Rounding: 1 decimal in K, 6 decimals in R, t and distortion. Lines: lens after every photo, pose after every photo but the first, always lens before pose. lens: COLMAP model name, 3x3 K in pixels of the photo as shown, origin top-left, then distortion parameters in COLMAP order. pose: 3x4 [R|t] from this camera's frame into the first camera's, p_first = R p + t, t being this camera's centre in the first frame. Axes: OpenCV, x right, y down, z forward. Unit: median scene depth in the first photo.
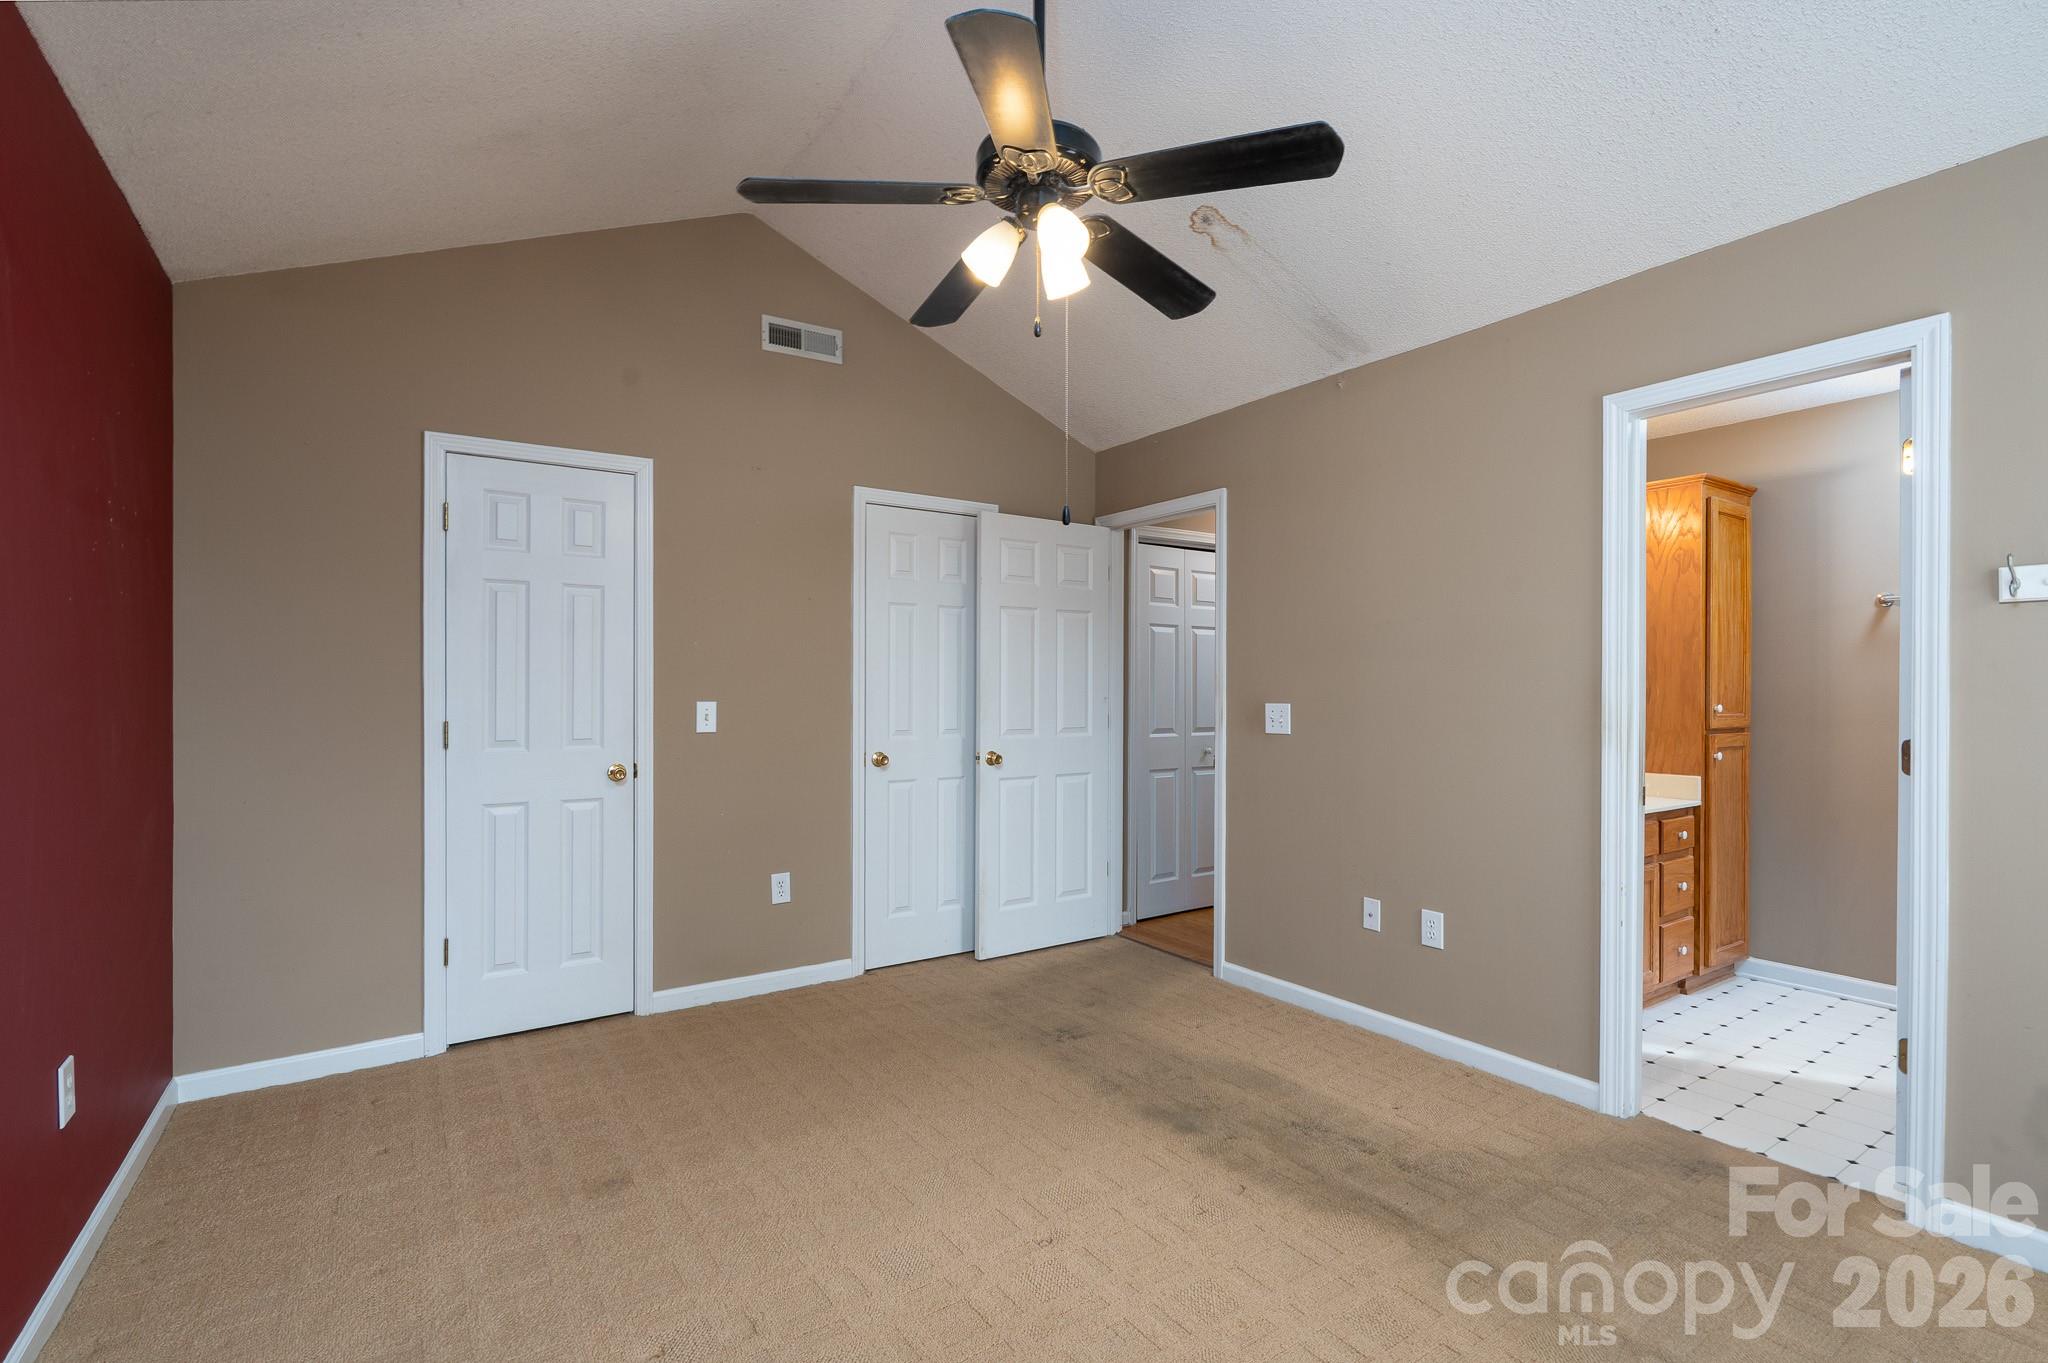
lens RADIAL K [[943.0, 0, 1020.0], [0, 943.0, 681.1], [0, 0, 1]] dist [-0.008840, 0.003726]
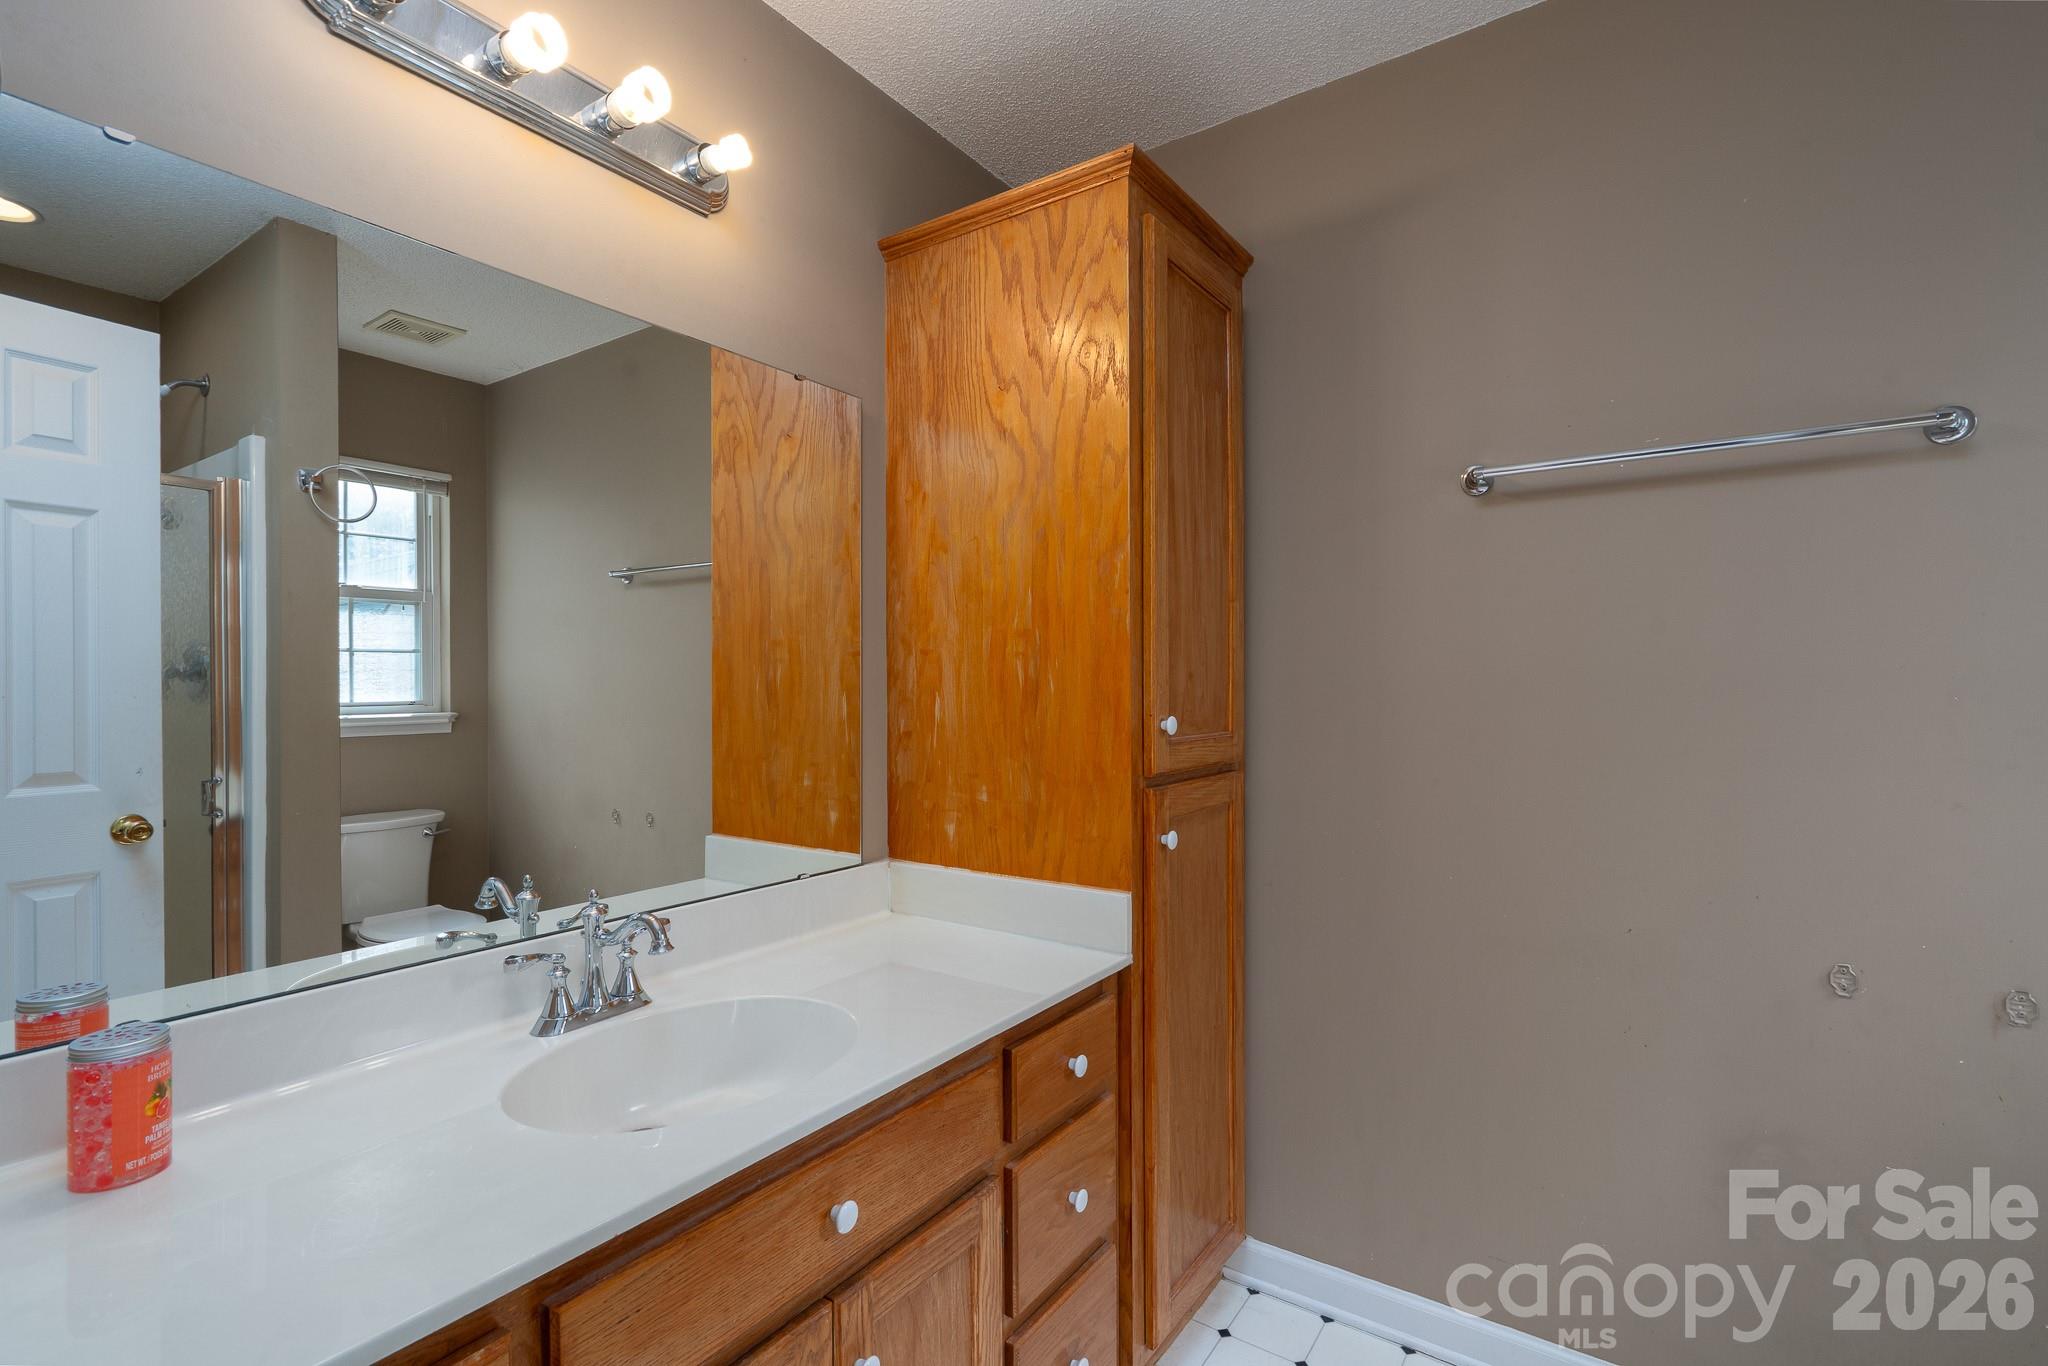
lens RADIAL K [[943.0, 0, 1026.7], [0, 943.0, 687.3], [0, 0, 1]] dist [-0.008840, 0.003726]
pose [[0.924468, -0.003284, 0.381246, 0.524341], [0.004152, 0.999990, -0.001456, 0.012539], [-0.381237, 0.002929, 0.924473, 0.635961]]
